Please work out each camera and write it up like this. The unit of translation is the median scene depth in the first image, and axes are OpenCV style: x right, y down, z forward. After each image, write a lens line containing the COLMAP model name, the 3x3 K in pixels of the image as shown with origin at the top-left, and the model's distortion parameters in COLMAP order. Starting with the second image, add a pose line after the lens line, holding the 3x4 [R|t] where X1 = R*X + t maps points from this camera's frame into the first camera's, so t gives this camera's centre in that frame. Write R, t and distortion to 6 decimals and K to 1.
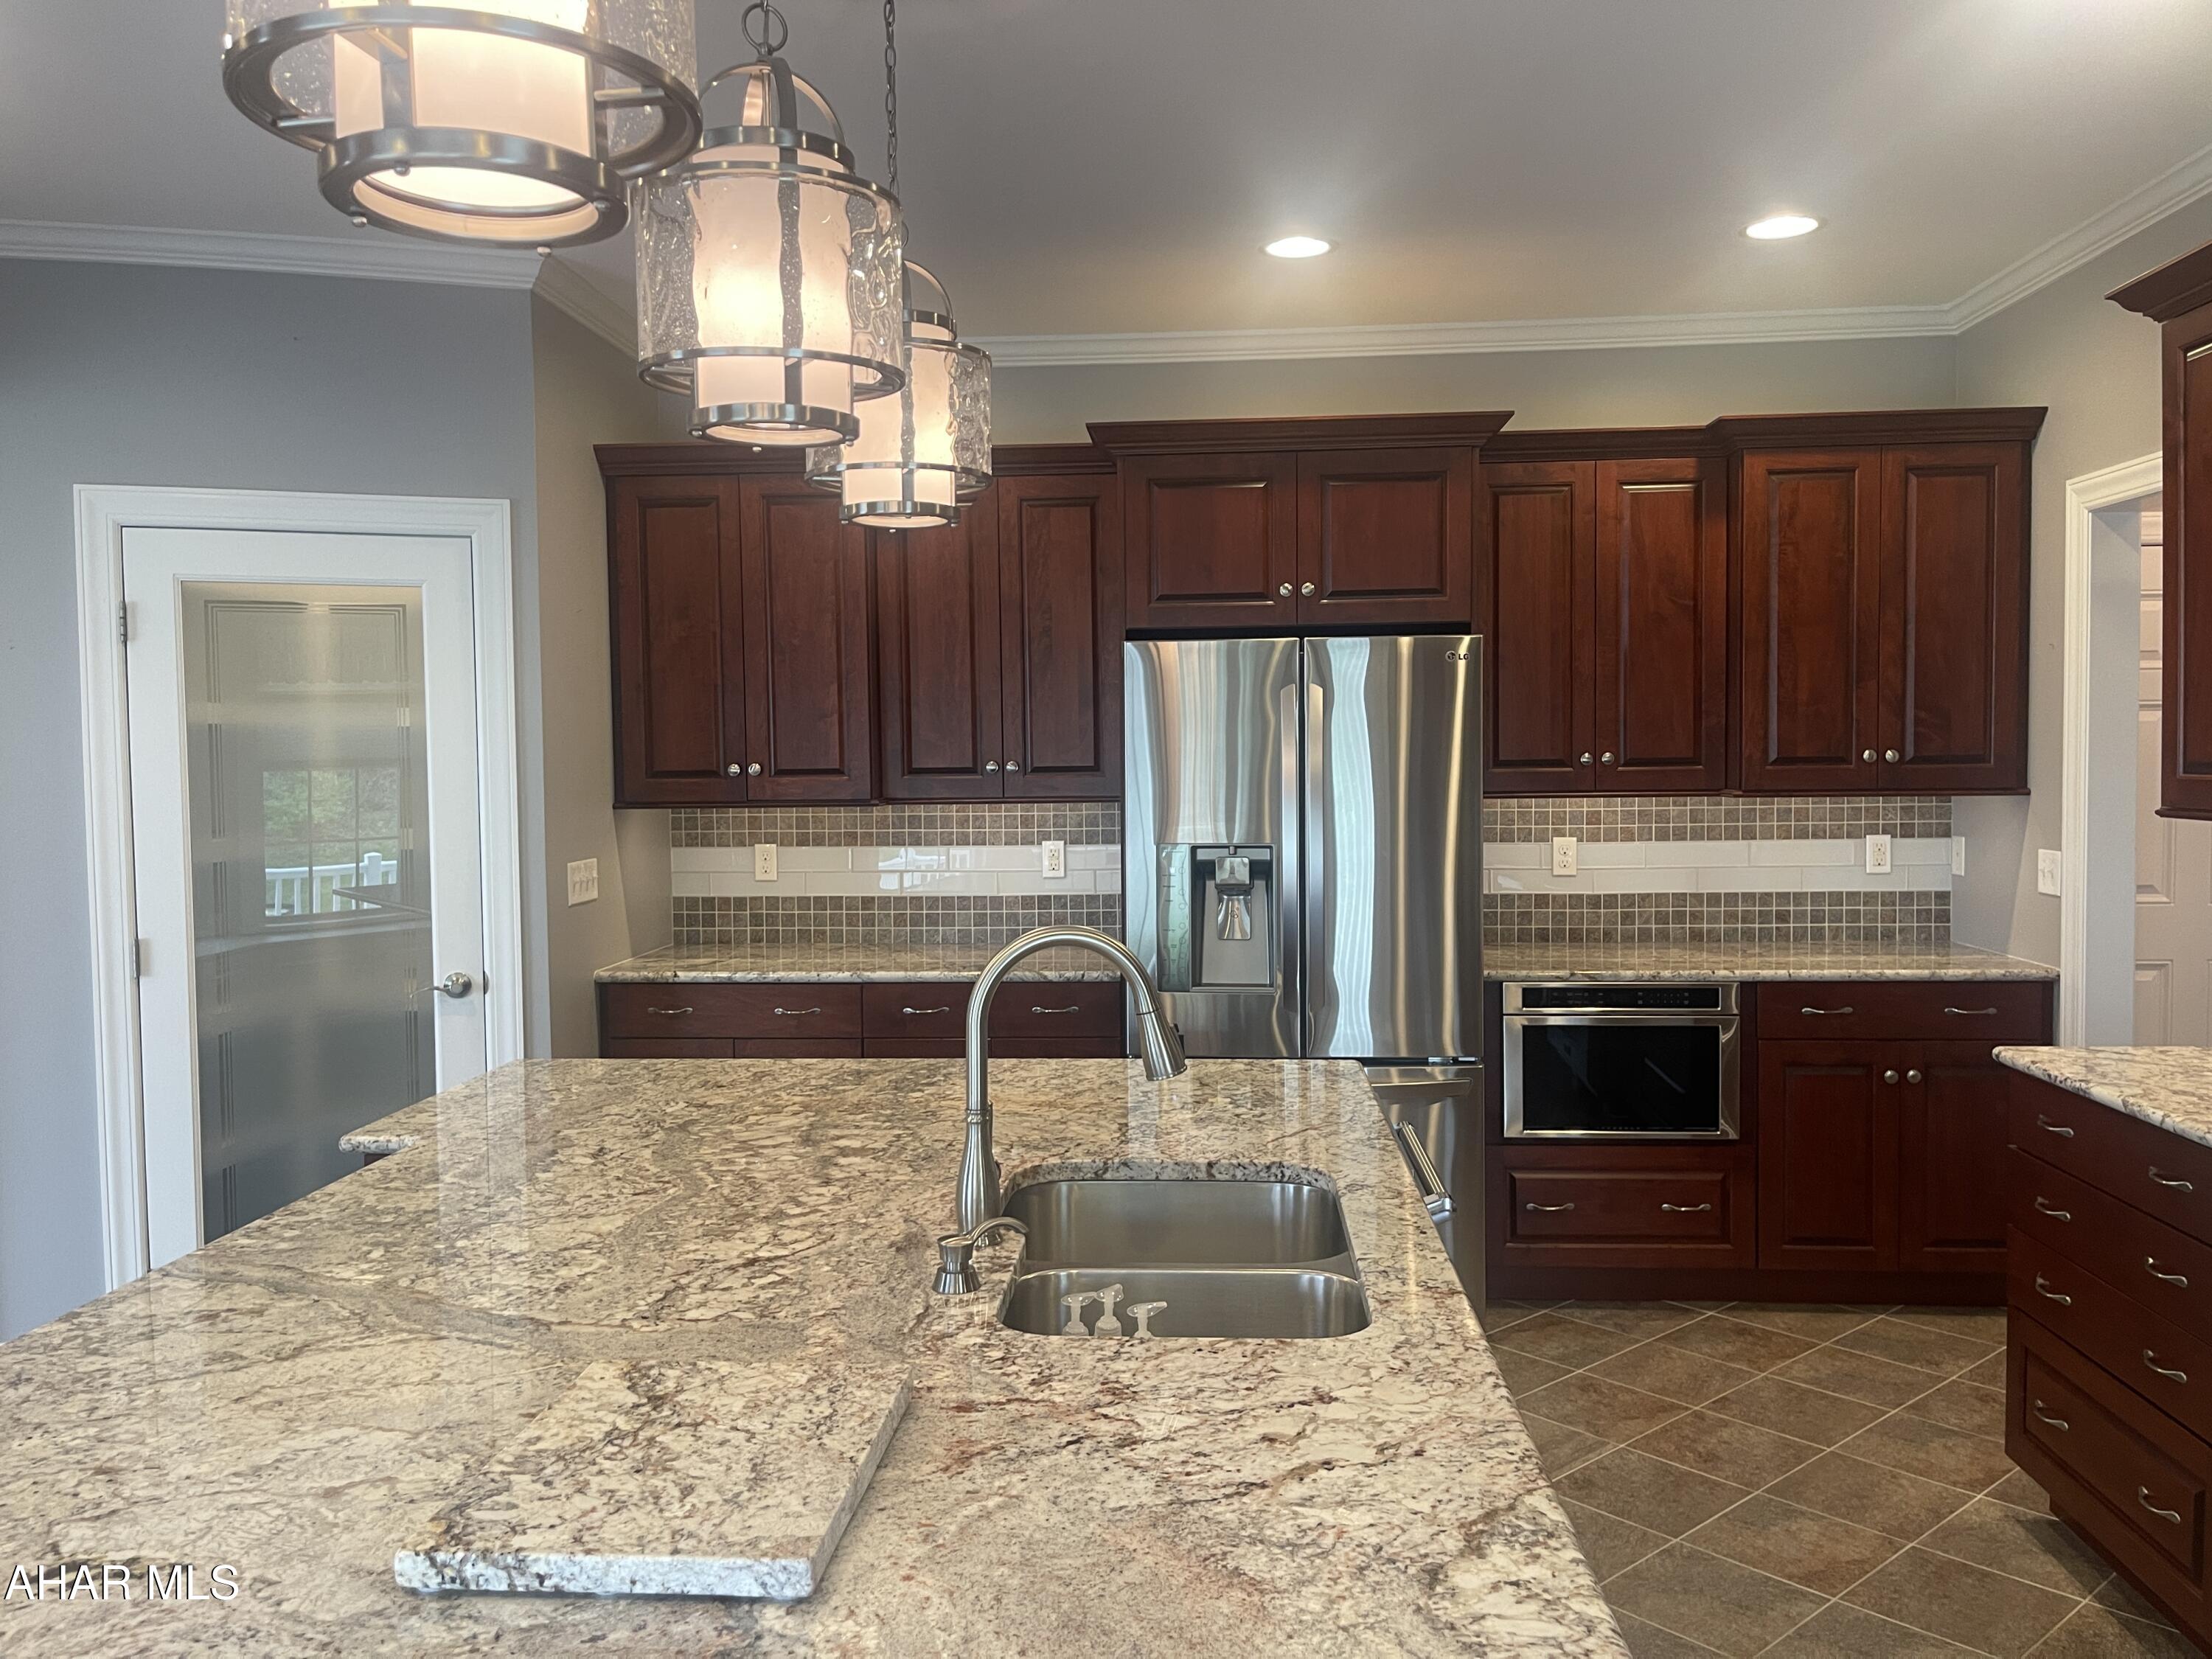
lens RADIAL K [[1666.9, 0, 1118.7], [0, 1666.9, 842.9], [0, 0, 1]] dist [0.064228, -0.073993]
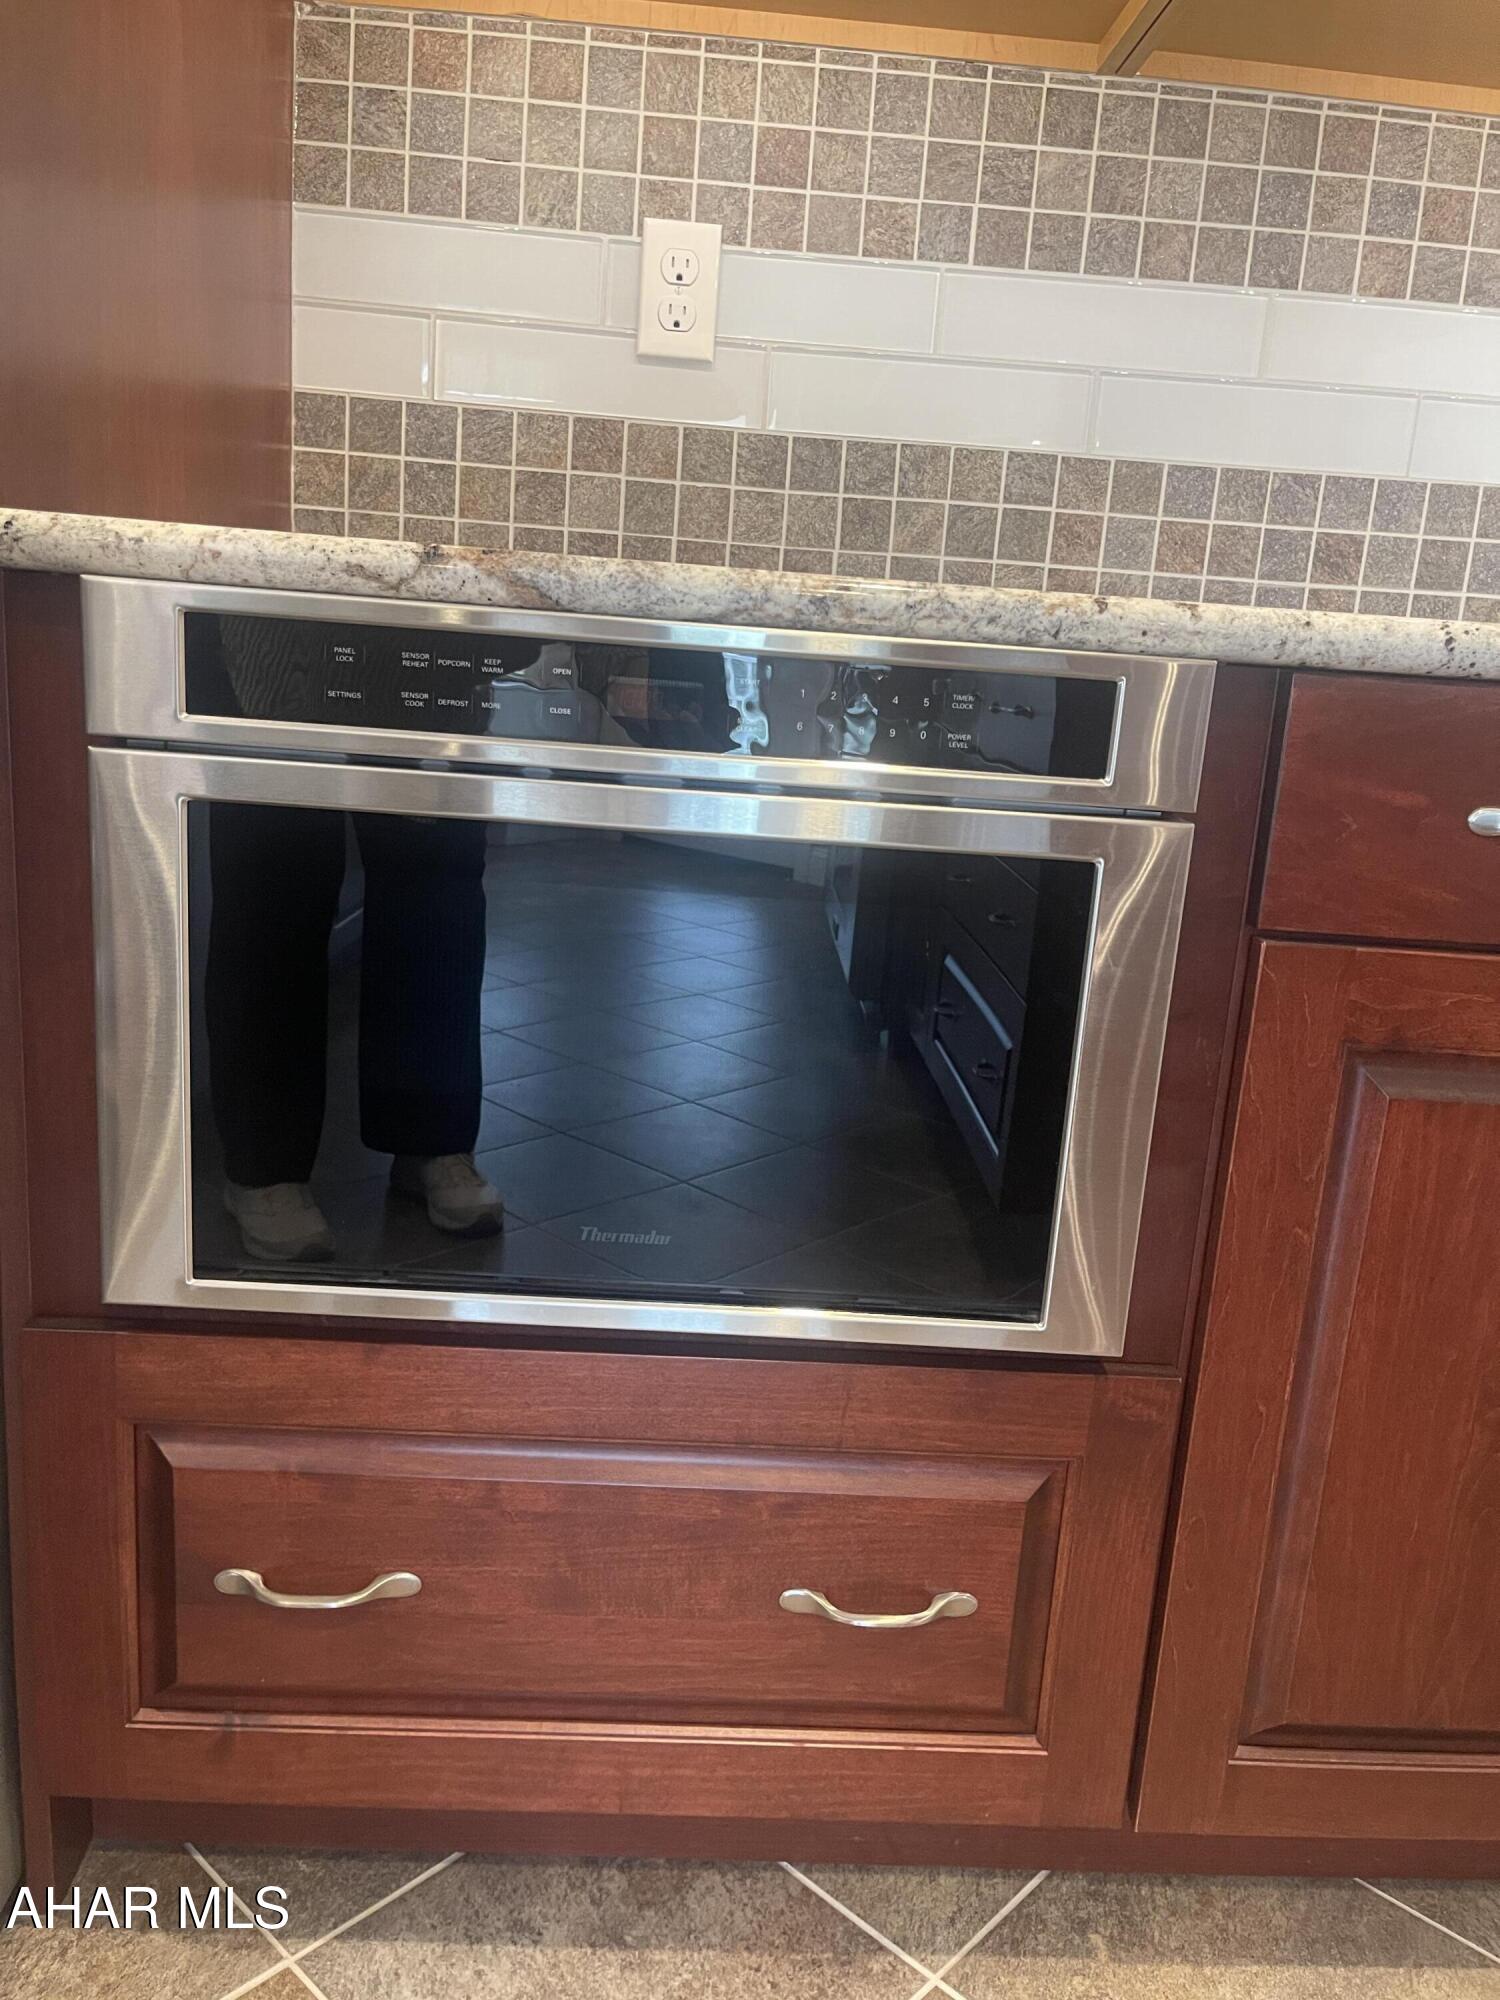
lens RADIAL K [[1507.1, 0, 748.0], [0, 1507.1, 989.5], [0, 0, 1]] dist [0.064228, -0.073993]
pose [[0.991764, 0.060513, 0.112883, 0.256947], [-0.079113, 0.982546, 0.168358, 0.084340], [-0.100725, -0.175902, 0.979241, 0.714687]]
